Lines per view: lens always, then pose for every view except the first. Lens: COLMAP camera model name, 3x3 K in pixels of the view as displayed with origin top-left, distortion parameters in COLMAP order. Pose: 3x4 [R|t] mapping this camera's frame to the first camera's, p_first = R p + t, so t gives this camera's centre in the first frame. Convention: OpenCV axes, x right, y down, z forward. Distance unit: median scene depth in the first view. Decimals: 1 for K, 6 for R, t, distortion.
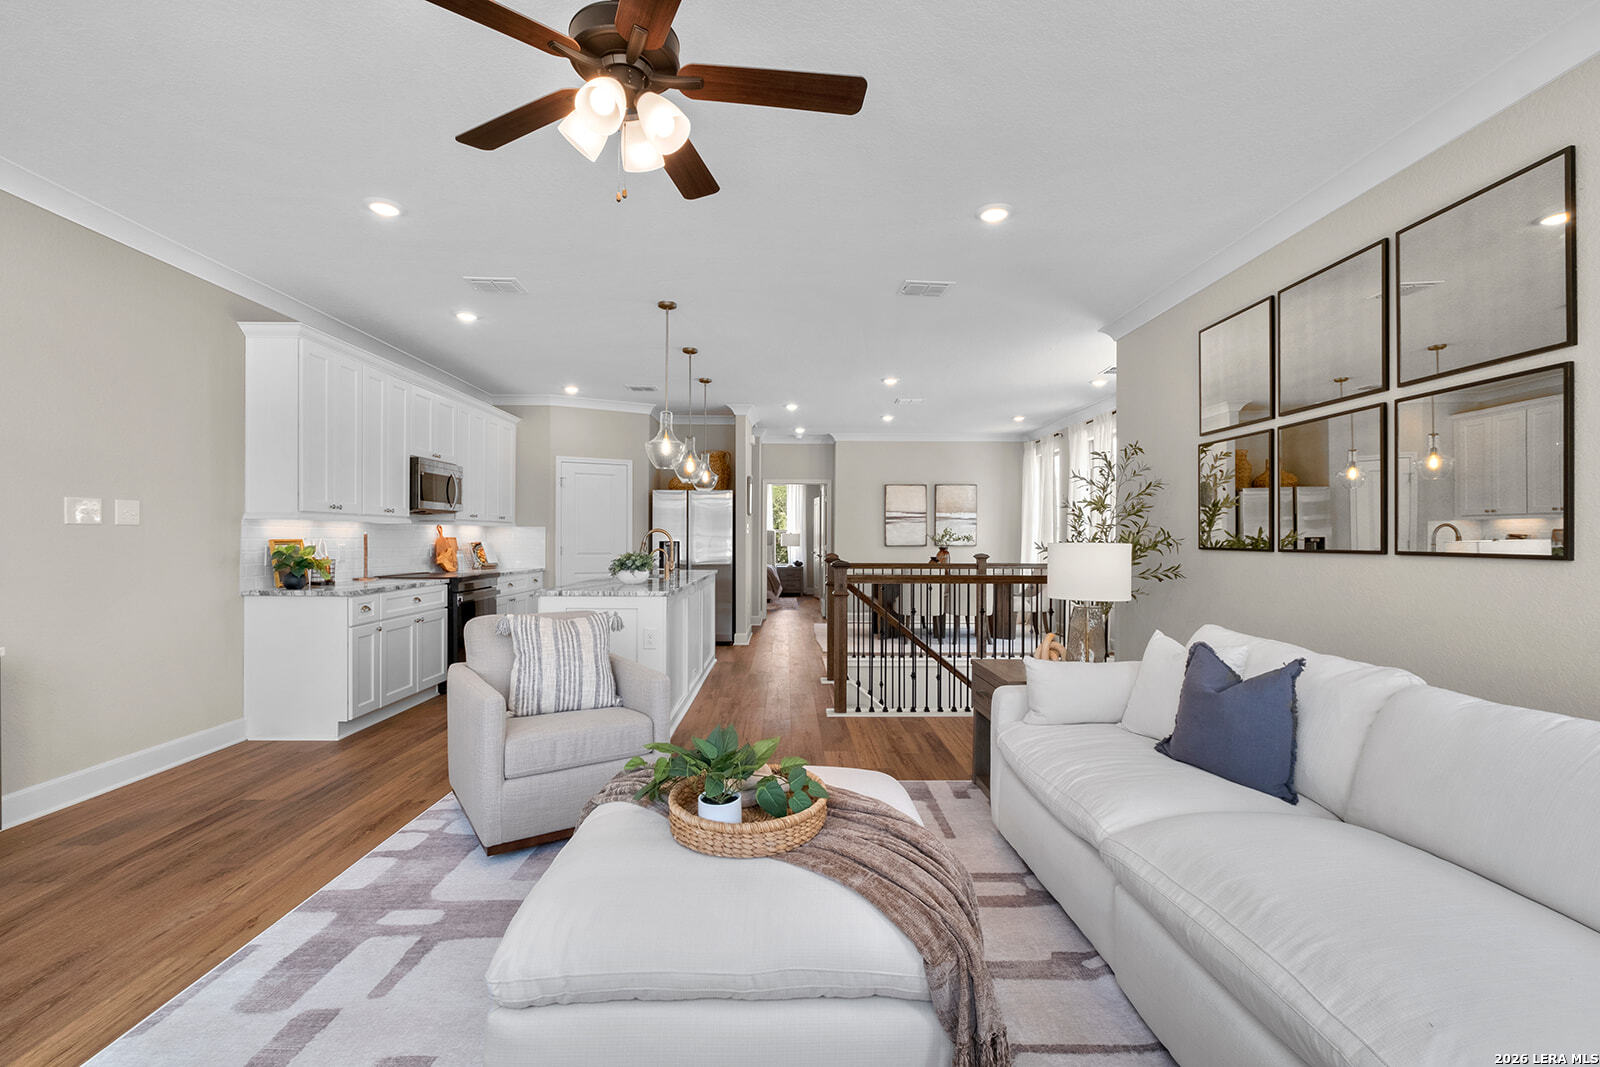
lens RADIAL K [[721.3, 0, 796.0], [0, 721.3, 533.9], [0, 0, 1]] dist [0.004367, 0.000261]
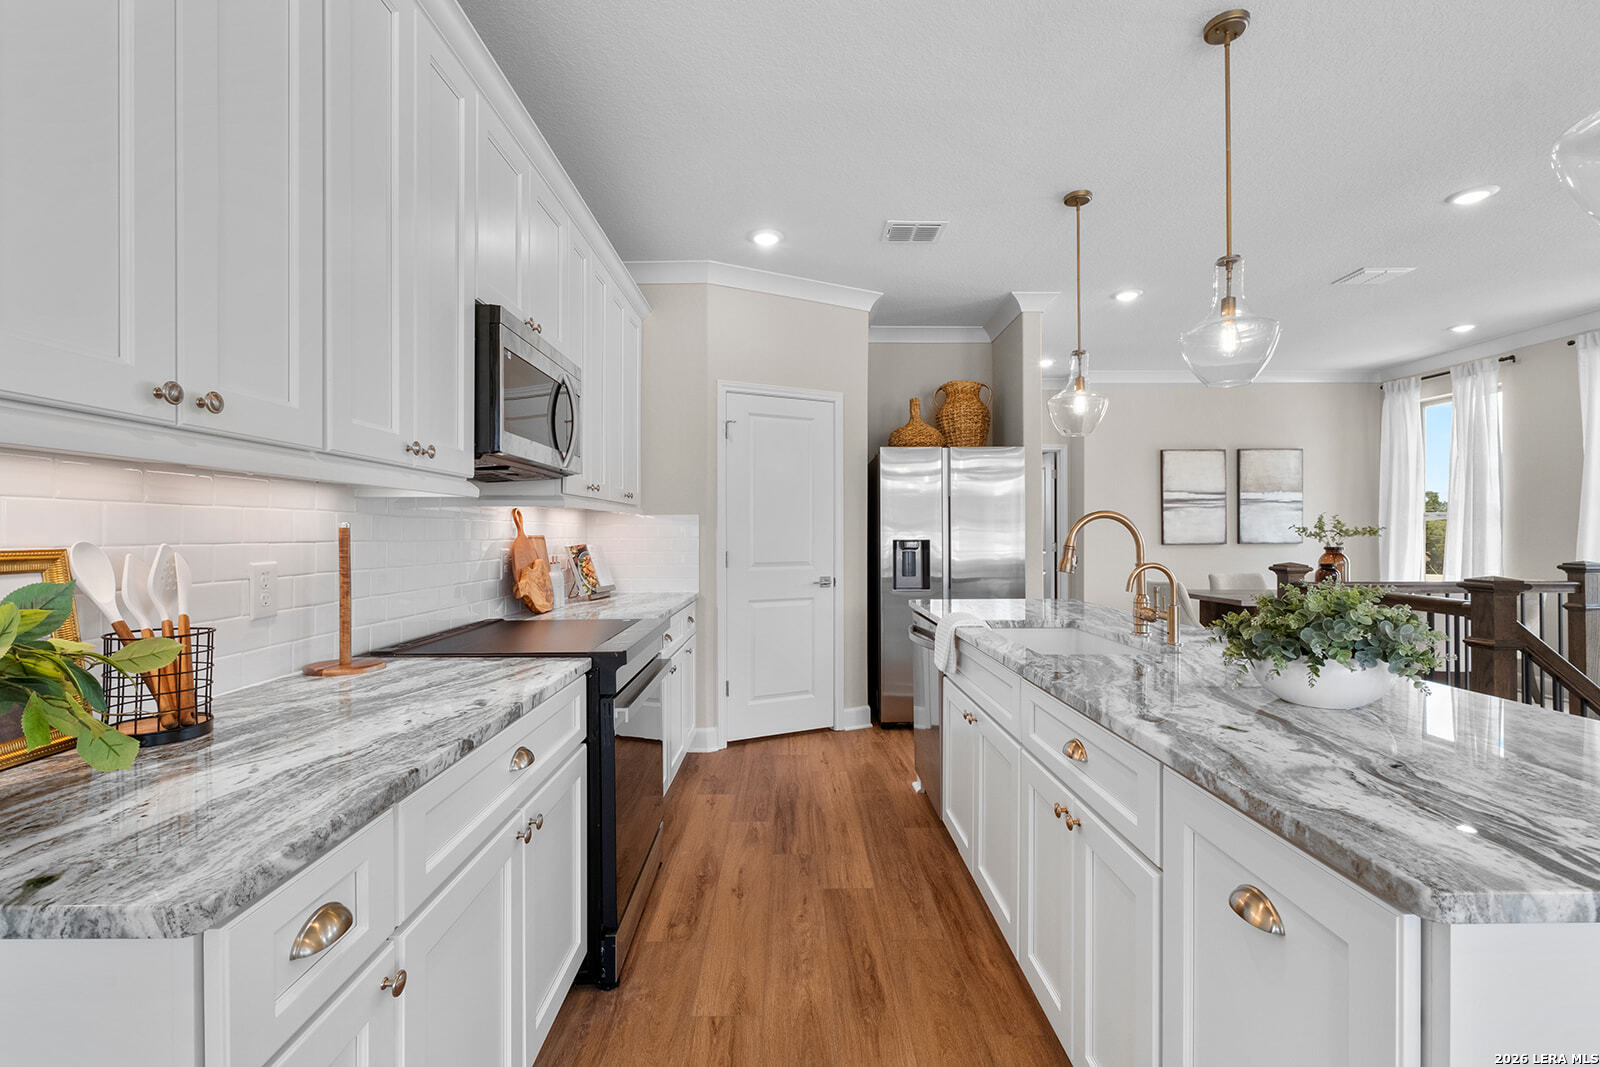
lens RADIAL K [[721.3, 0, 797.0], [0, 721.3, 529.8], [0, 0, 1]] dist [0.004367, 0.000261]
pose [[0.999980, -0.006070, 0.001776, -0.345470], [0.006069, 0.999981, 0.000581, 0.001930], [-0.001779, -0.000571, 0.999998, 0.593616]]
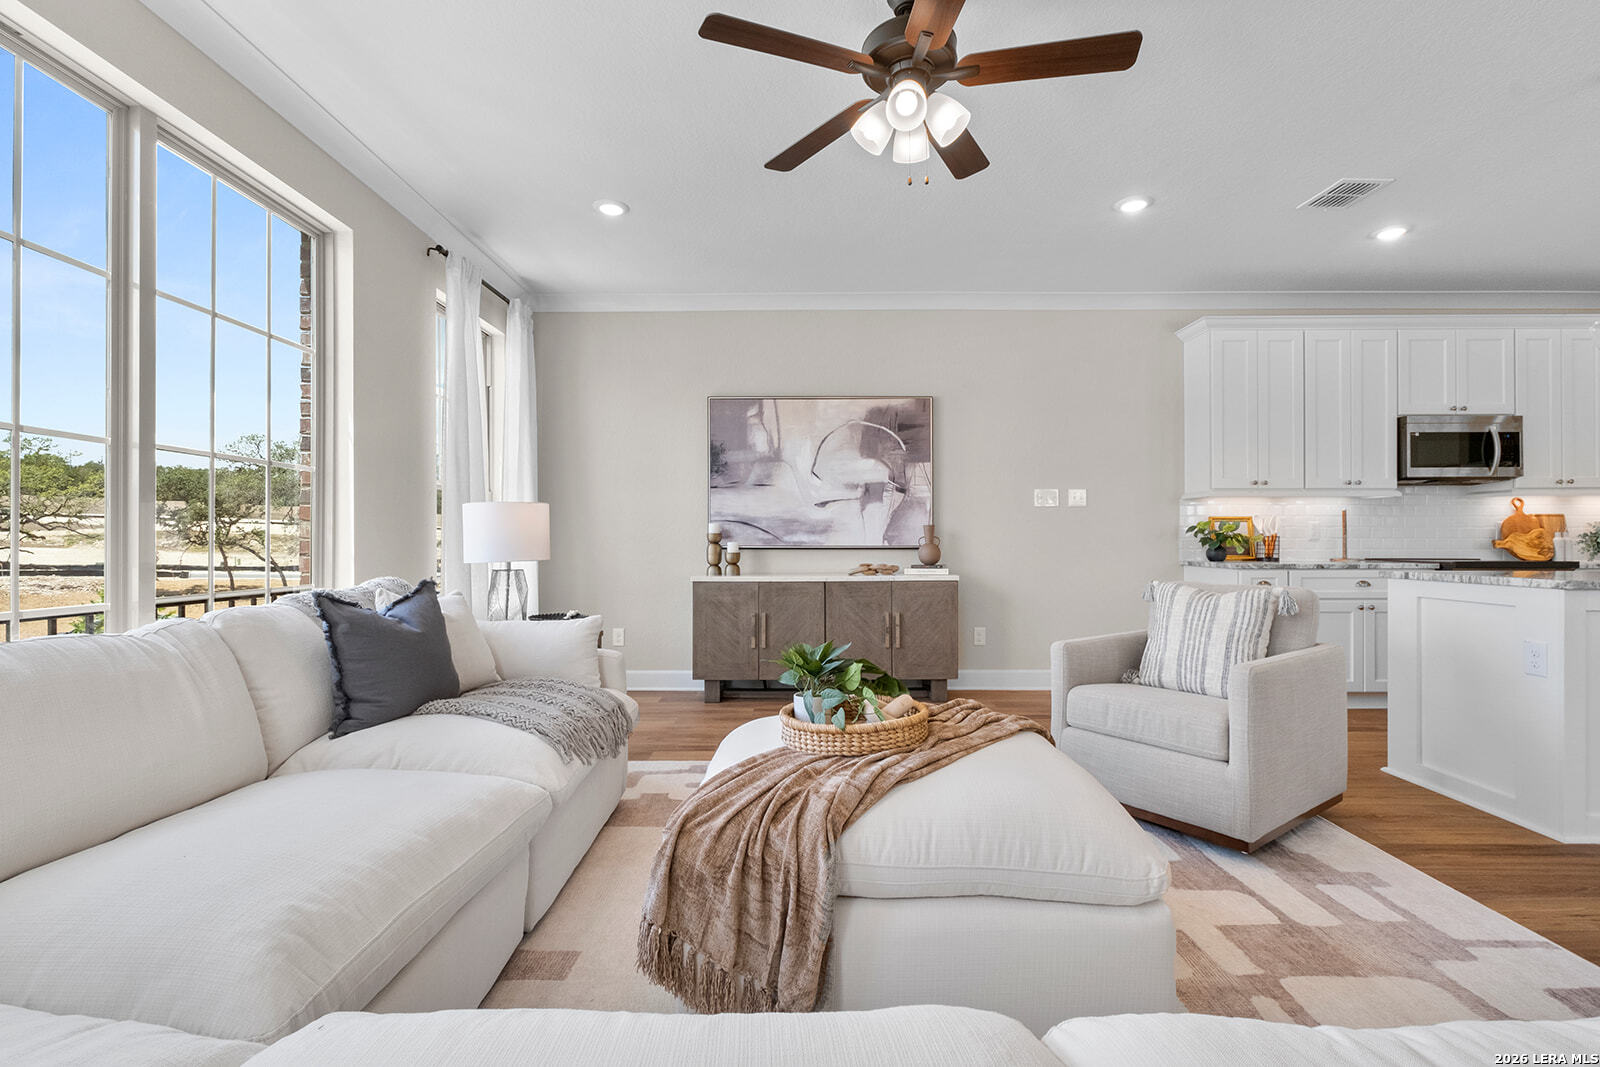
lens RADIAL K [[754.2, 0, 801.5], [0, 754.2, 531.7], [0, 0, 1]] dist [-0.003912, -0.000240]
pose [[-0.014547, -0.014413, -0.999790, 0.323852], [0.007460, 0.999867, -0.014522, 0.031513], [0.999866, -0.007670, -0.014437, 0.283635]]
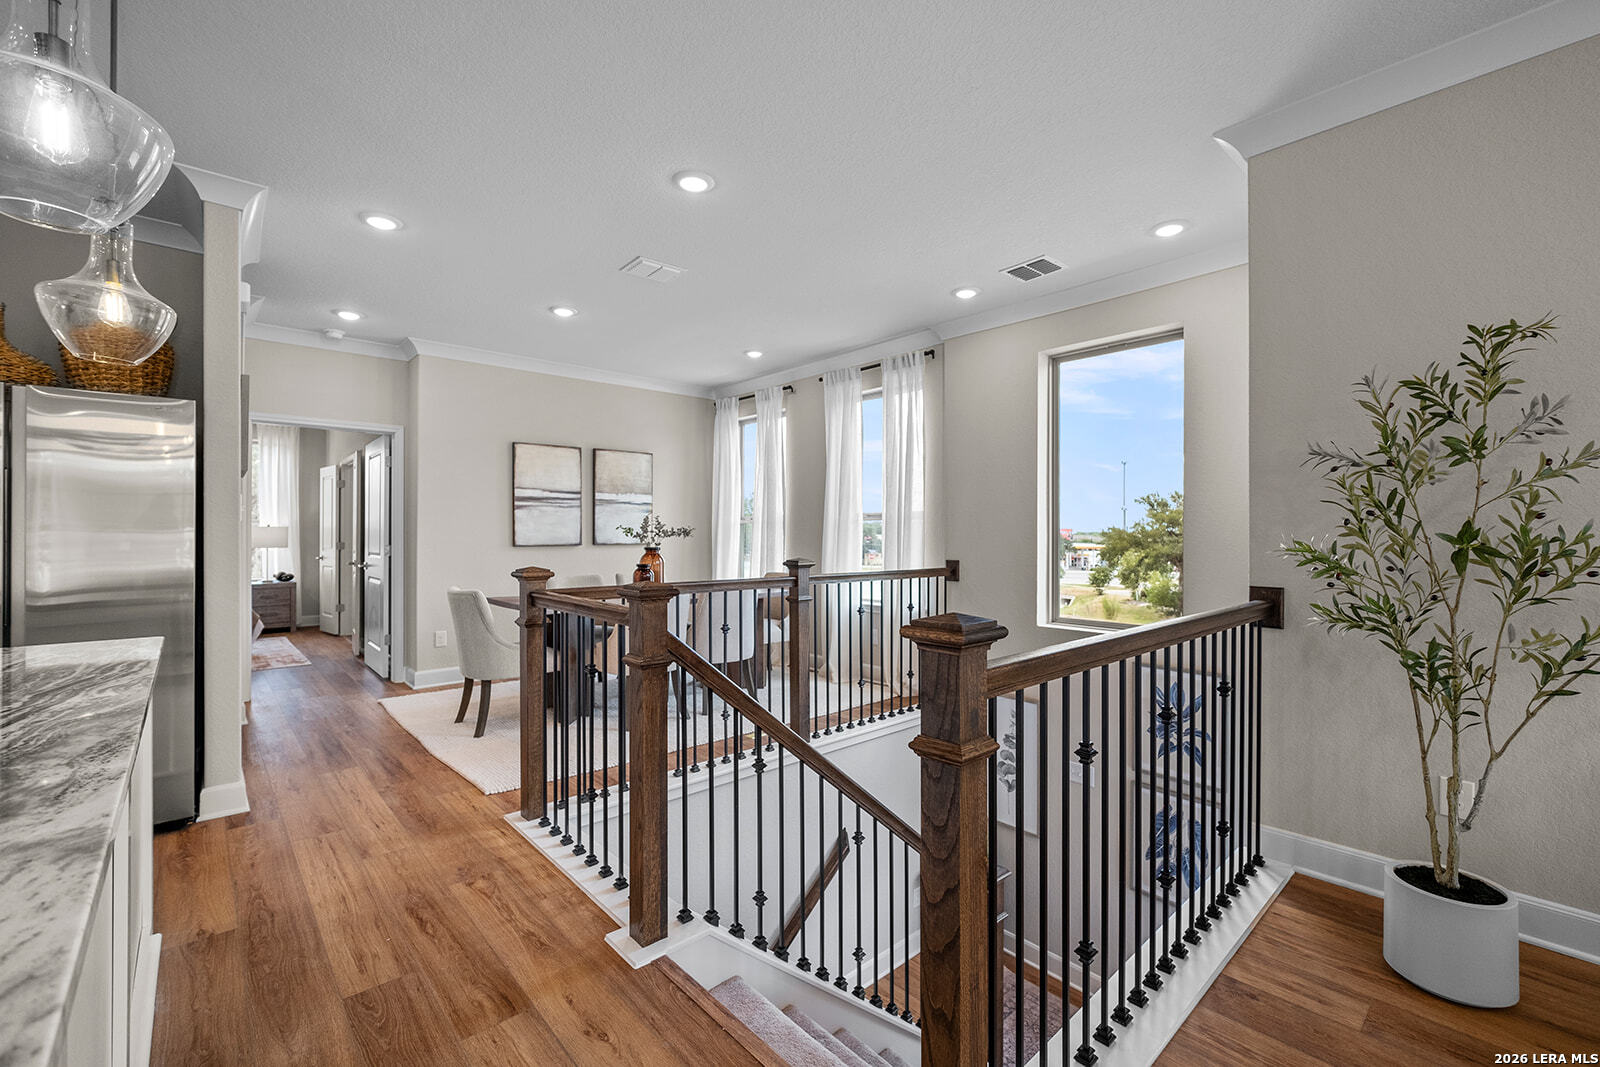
lens RADIAL K [[687.7, 0, 803.1], [0, 687.7, 529.8], [0, 0, 1]] dist [-0.000353, -0.000183]
pose [[0.756424, 0.003704, 0.654071, -0.109516], [-0.002723, 0.999993, -0.002514, 0.007126], [-0.654076, 0.000121, 0.756429, 0.706085]]
